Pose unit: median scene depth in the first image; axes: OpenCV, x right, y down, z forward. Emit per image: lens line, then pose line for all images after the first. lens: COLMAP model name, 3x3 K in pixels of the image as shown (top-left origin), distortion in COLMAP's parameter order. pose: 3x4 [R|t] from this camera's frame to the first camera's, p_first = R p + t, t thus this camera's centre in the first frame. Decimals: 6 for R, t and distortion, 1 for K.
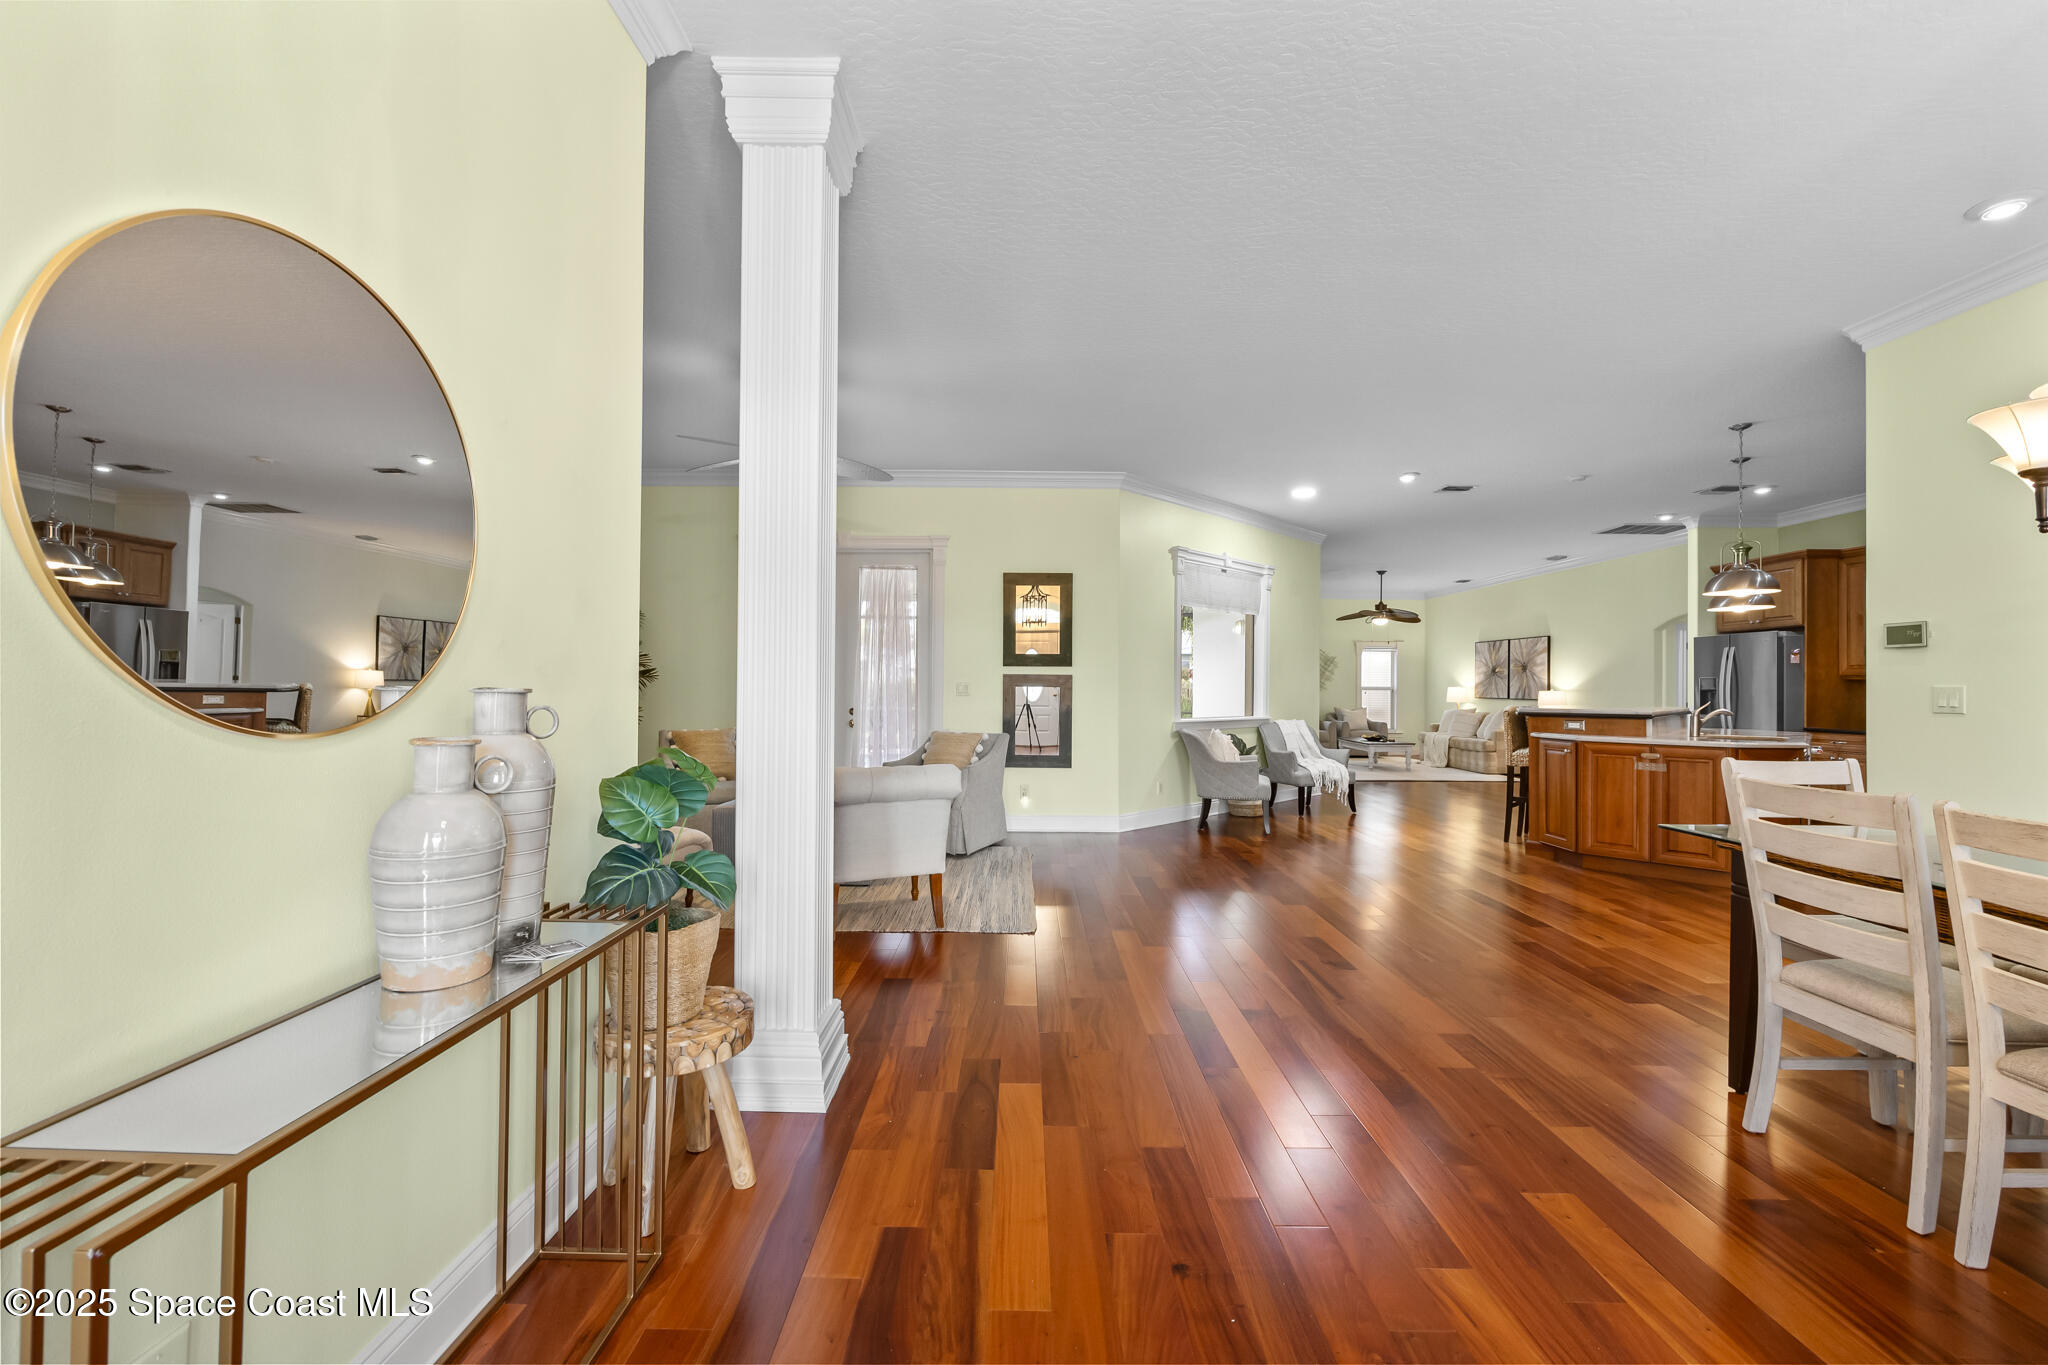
lens RADIAL K [[821.5, 0, 1012.3], [0, 821.5, 680.4], [0, 0, 1]] dist [-0.008789, 0.001715]
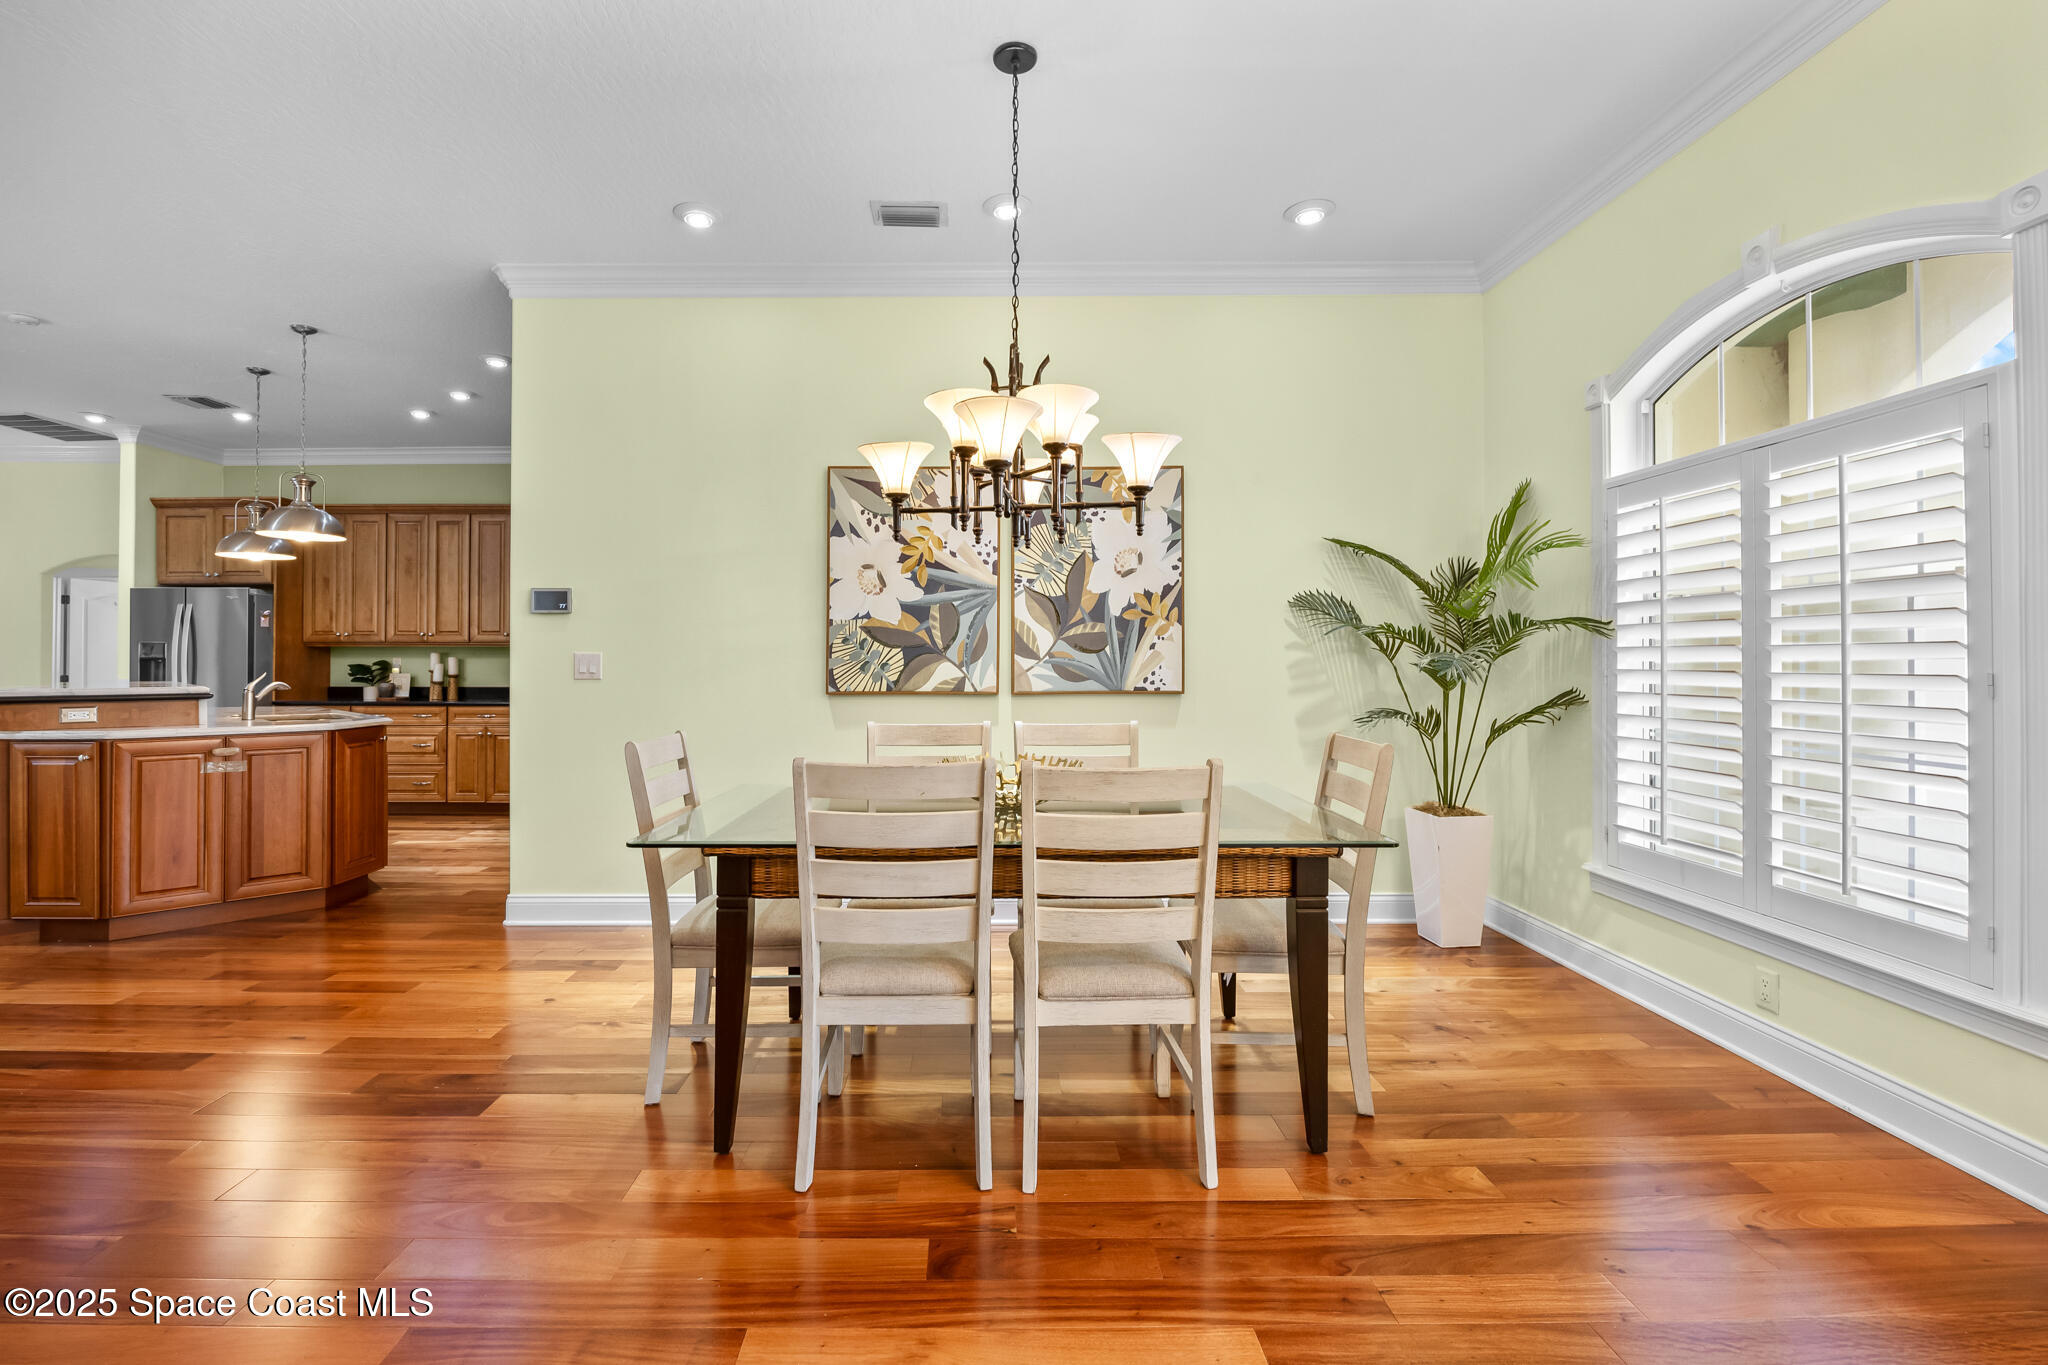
lens RADIAL K [[904.1, 0, 984.8], [0, 904.1, 656.3], [0, 0, 1]] dist [-0.016339, 0.000518]
pose [[-0.021033, -0.000272, 0.999779, -0.001700], [-0.008367, 0.999965, 0.000096, 0.003800], [-0.999744, -0.008363, -0.021035, 0.271941]]
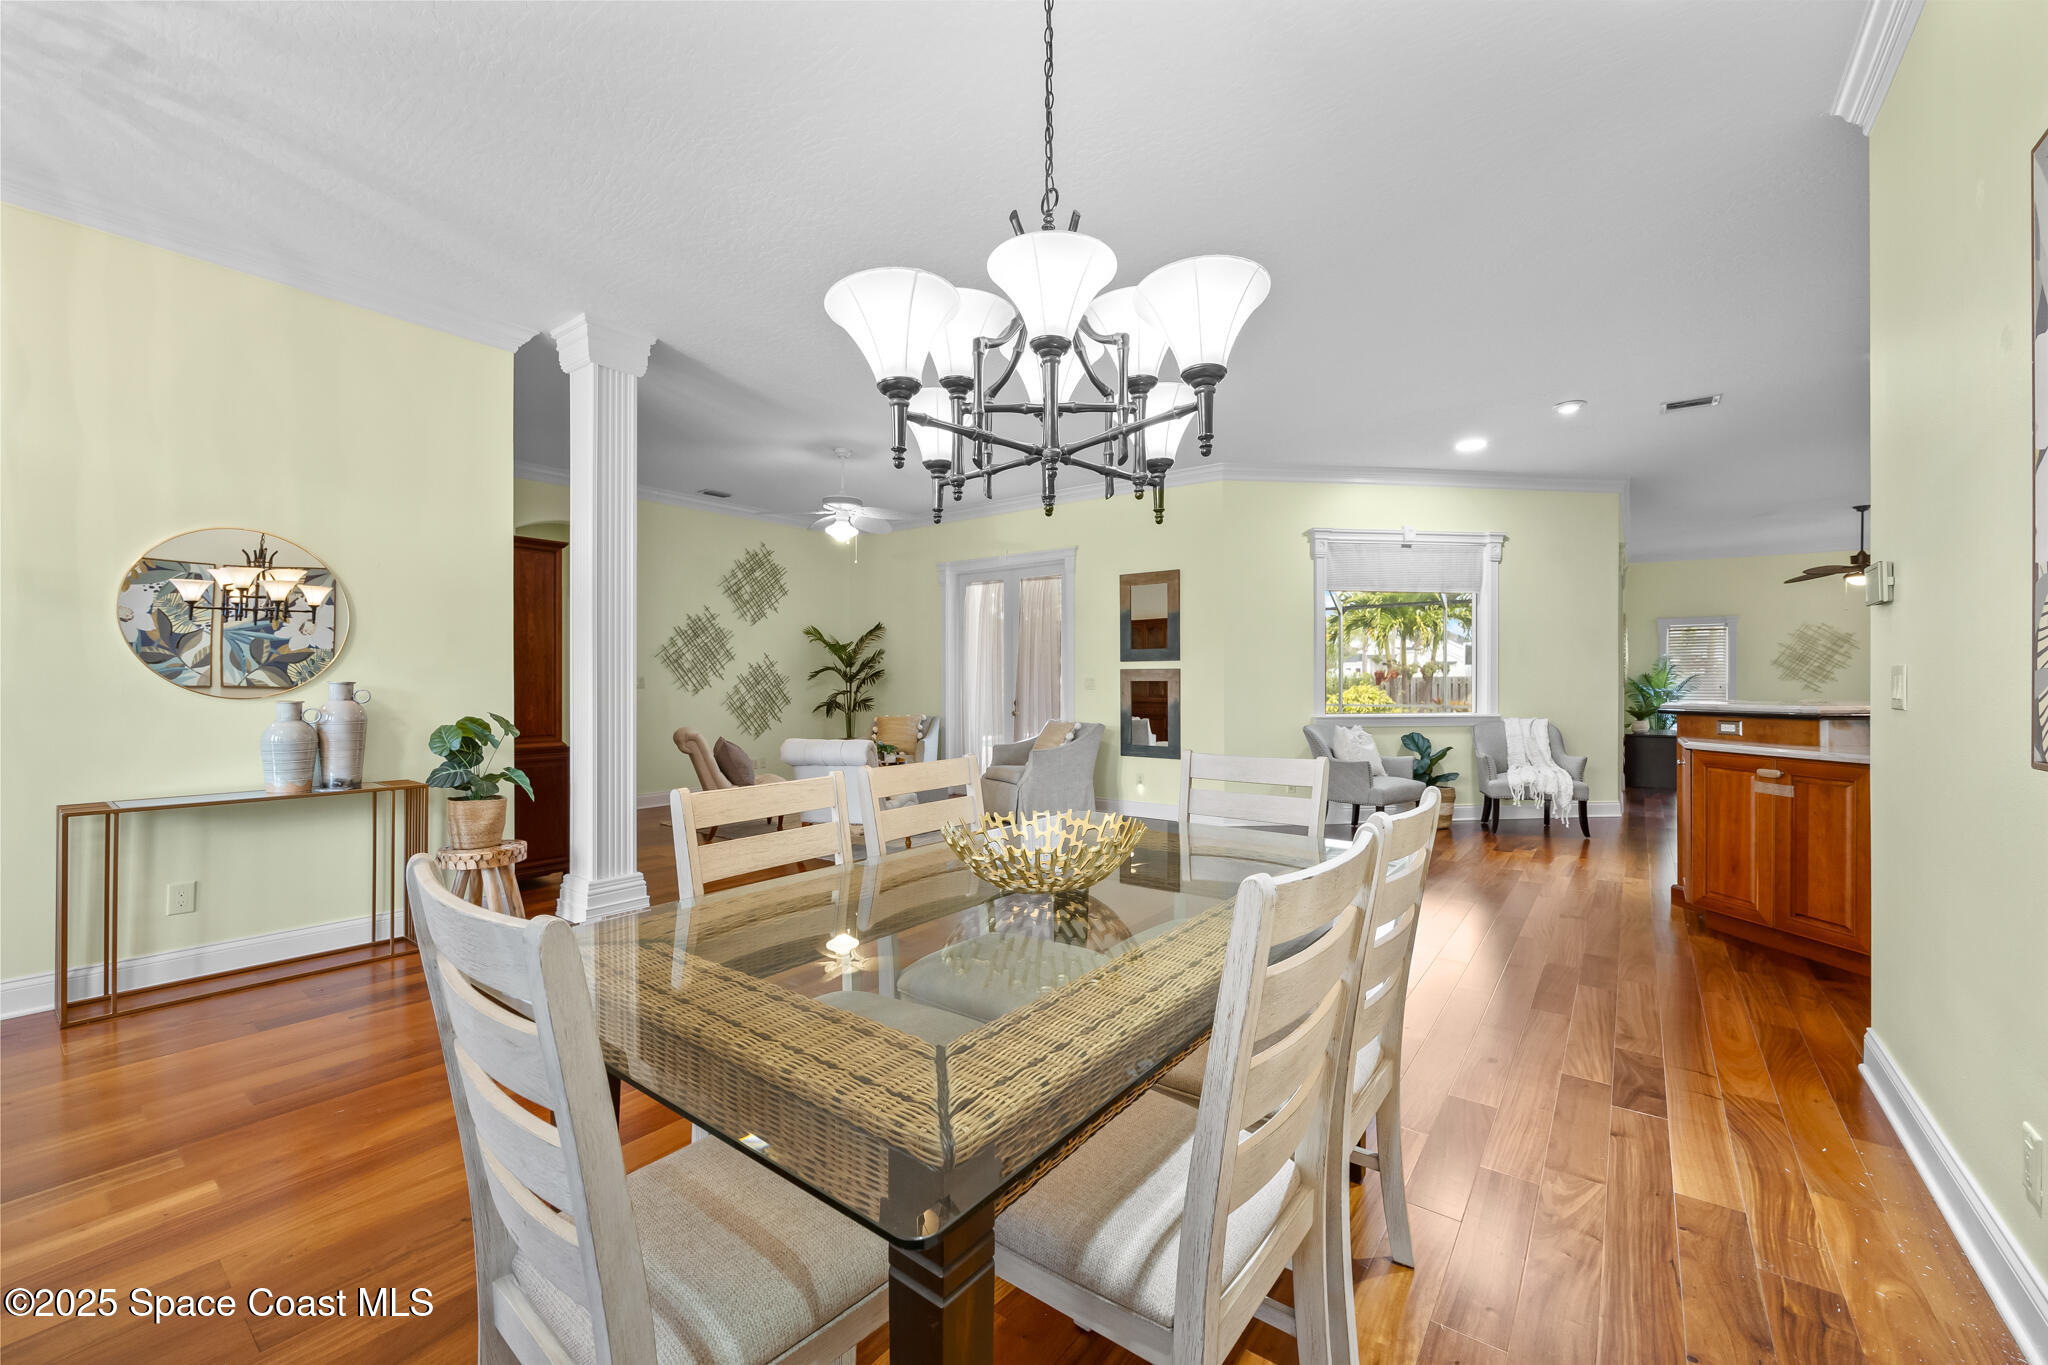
lens RADIAL K [[821.5, 0, 1011.6], [0, 821.5, 679.6], [0, 0, 1]] dist [-0.008789, 0.001715]
pose [[0.799791, -0.009682, -0.600201, 0.512107], [0.010958, 0.999939, -0.001527, 0.006231], [0.600179, -0.005356, 0.799848, 0.055058]]
